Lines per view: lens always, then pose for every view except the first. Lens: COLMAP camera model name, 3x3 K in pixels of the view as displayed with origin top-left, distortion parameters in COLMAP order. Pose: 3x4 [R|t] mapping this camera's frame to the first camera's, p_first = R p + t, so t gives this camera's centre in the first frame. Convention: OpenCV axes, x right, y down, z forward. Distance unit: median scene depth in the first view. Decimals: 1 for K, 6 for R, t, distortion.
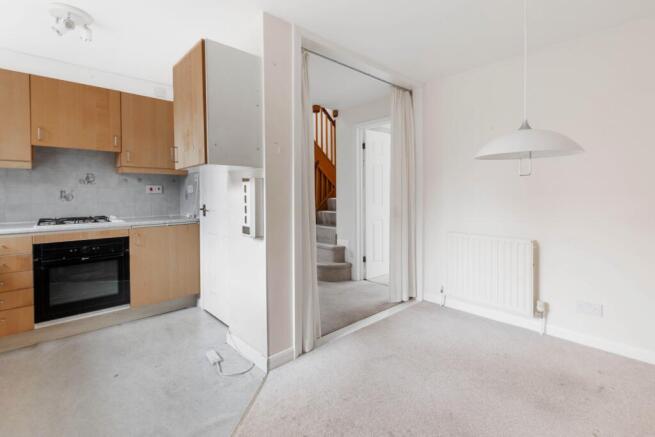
lens RADIAL K [[307.6, 0, 328.7], [0, 307.6, 196.0], [0, 0, 1]] dist [0.000797, -0.000299]
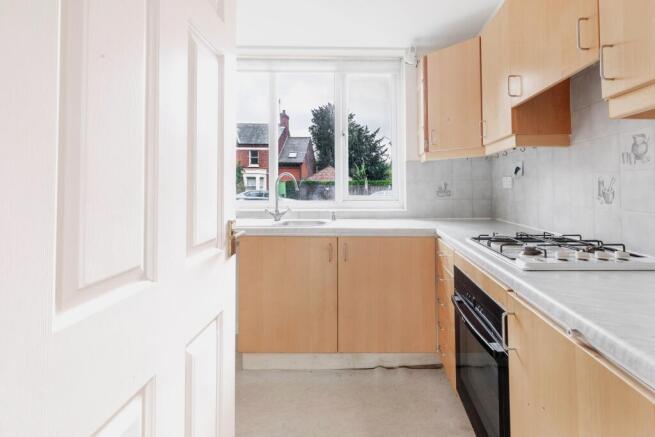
lens RADIAL K [[302.0, 0, 364.9], [0, 302.0, 181.1], [0, 0, 1]] dist [-0.000518, -0.000132]
pose [[-0.676368, -0.015204, -0.736407, -0.298037], [-0.002126, 0.999823, -0.018690, -0.007892], [0.736561, -0.011076, -0.676280, 1.101206]]
